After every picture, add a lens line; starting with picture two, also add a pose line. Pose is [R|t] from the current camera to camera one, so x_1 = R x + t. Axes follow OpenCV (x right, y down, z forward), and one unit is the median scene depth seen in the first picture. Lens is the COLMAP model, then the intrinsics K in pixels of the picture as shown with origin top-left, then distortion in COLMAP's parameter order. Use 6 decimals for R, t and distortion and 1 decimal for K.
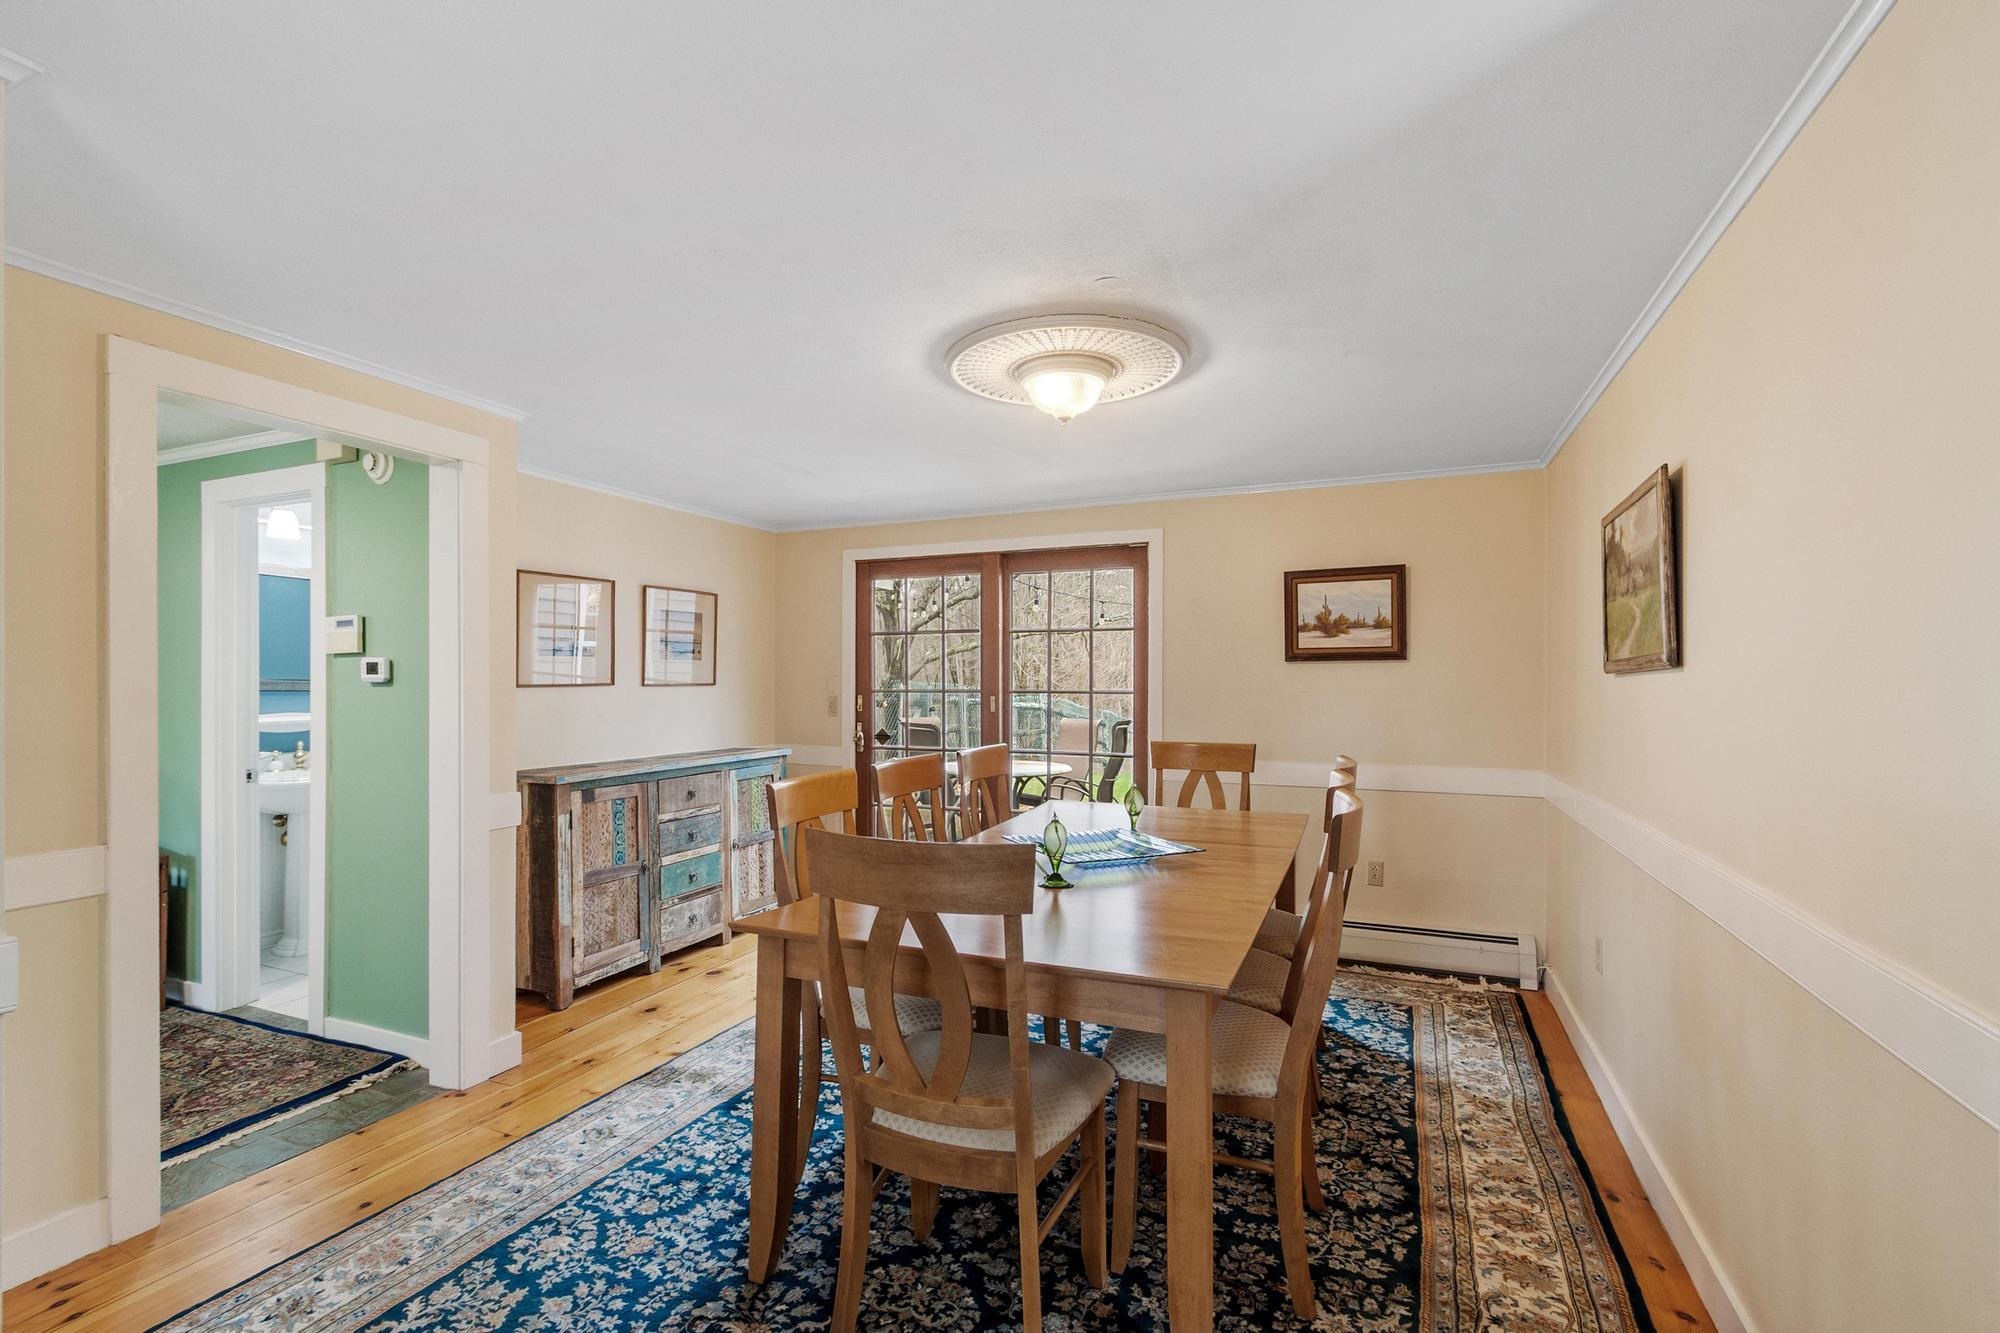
lens RADIAL K [[884.1, 0, 1006.0], [0, 884.1, 670.3], [0, 0, 1]] dist [0.007544, -0.003052]
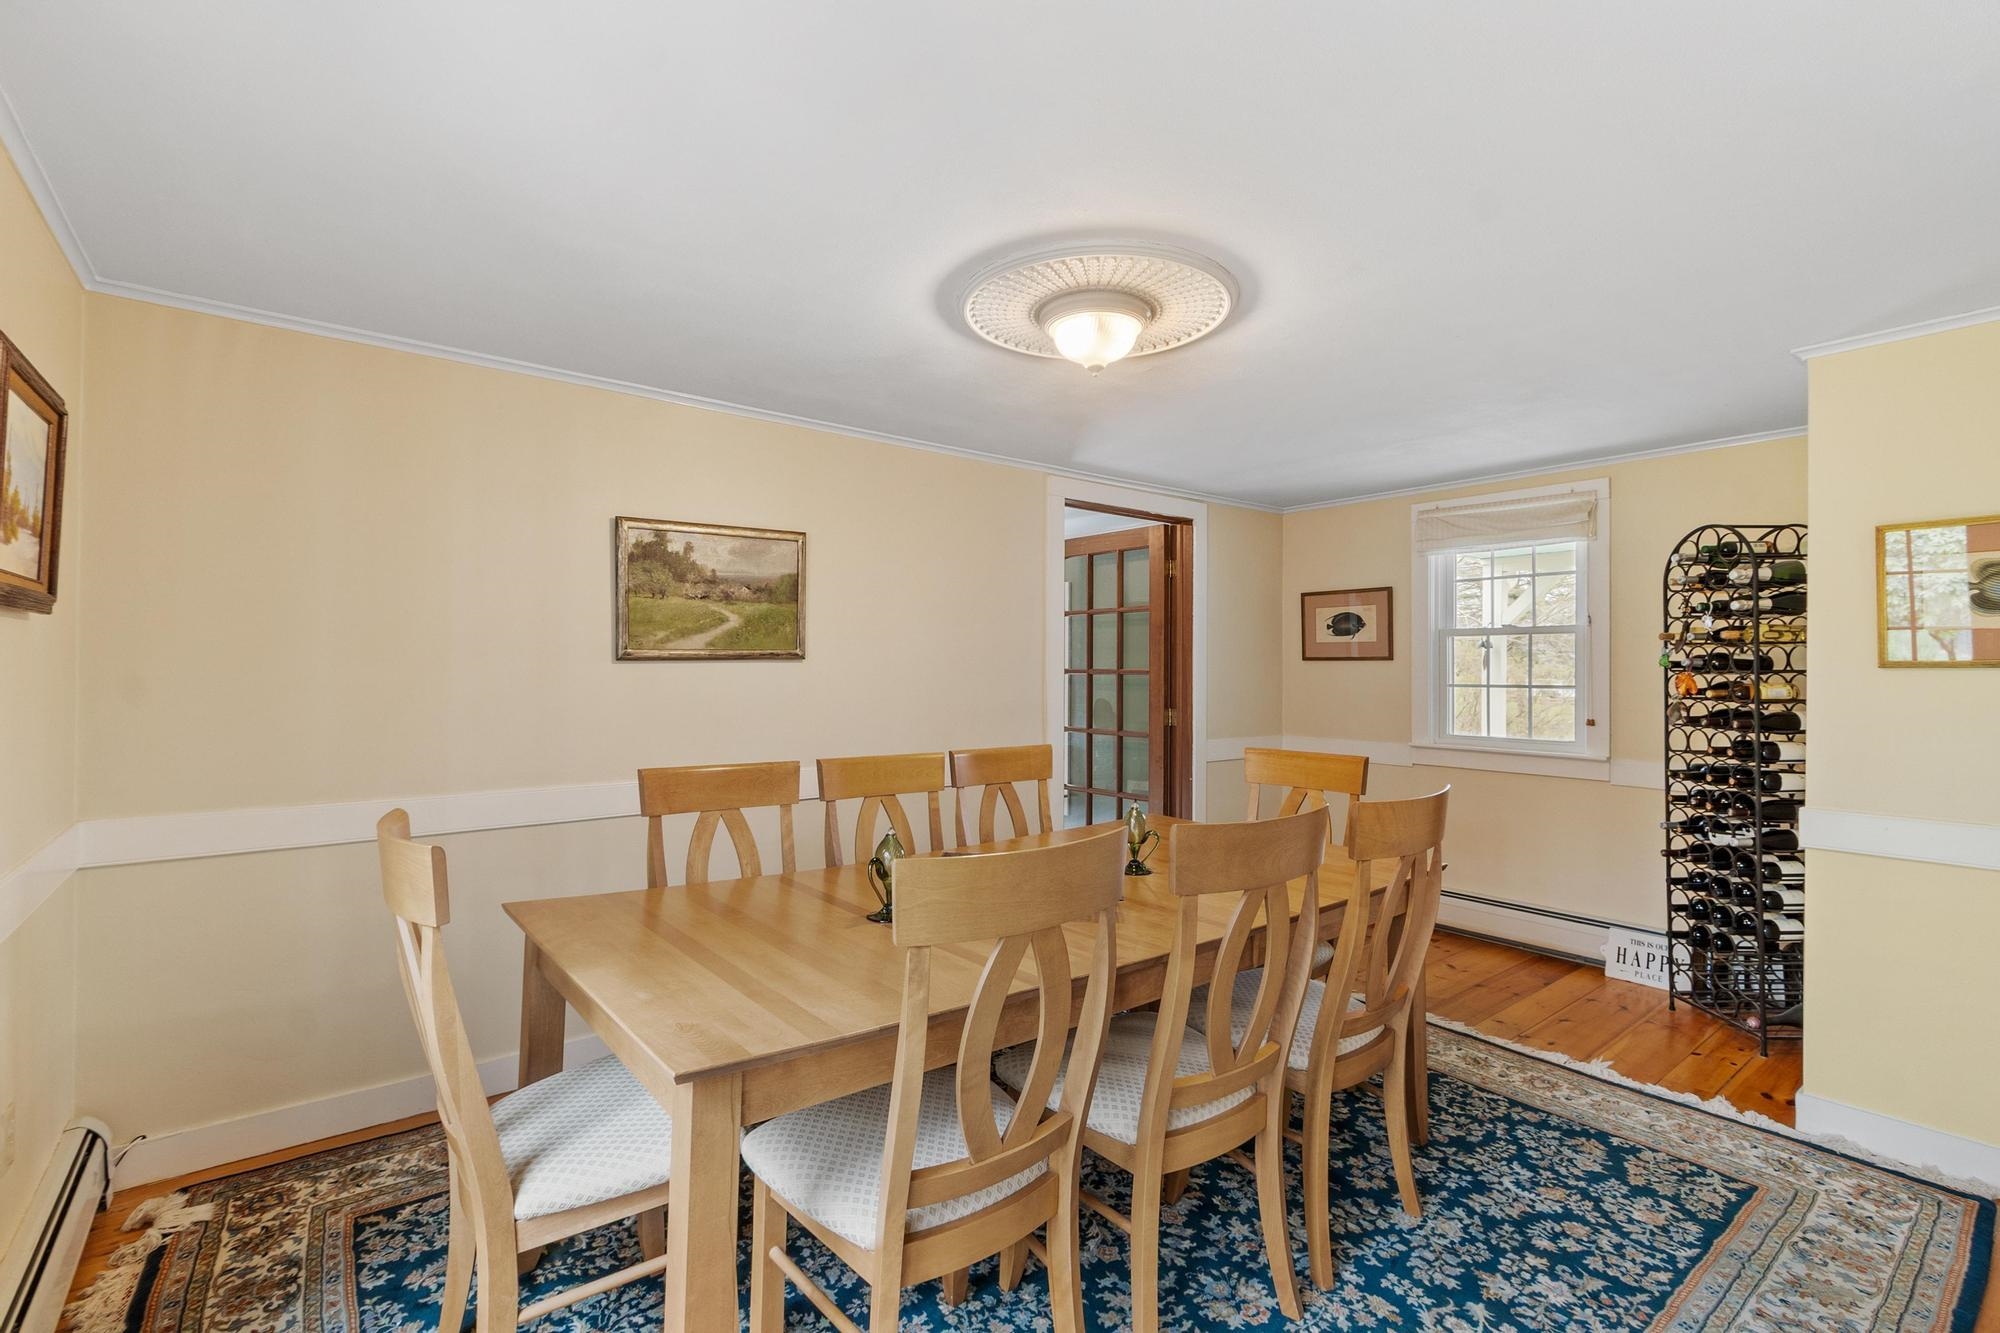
lens RADIAL K [[884.1, 0, 1008.4], [0, 884.1, 663.1], [0, 0, 1]] dist [0.007544, -0.003052]
pose [[-0.879949, -0.001825, 0.475065, -0.333369], [-0.011476, 0.999782, -0.017416, 0.030537], [-0.474929, -0.020777, -0.879779, 2.210631]]
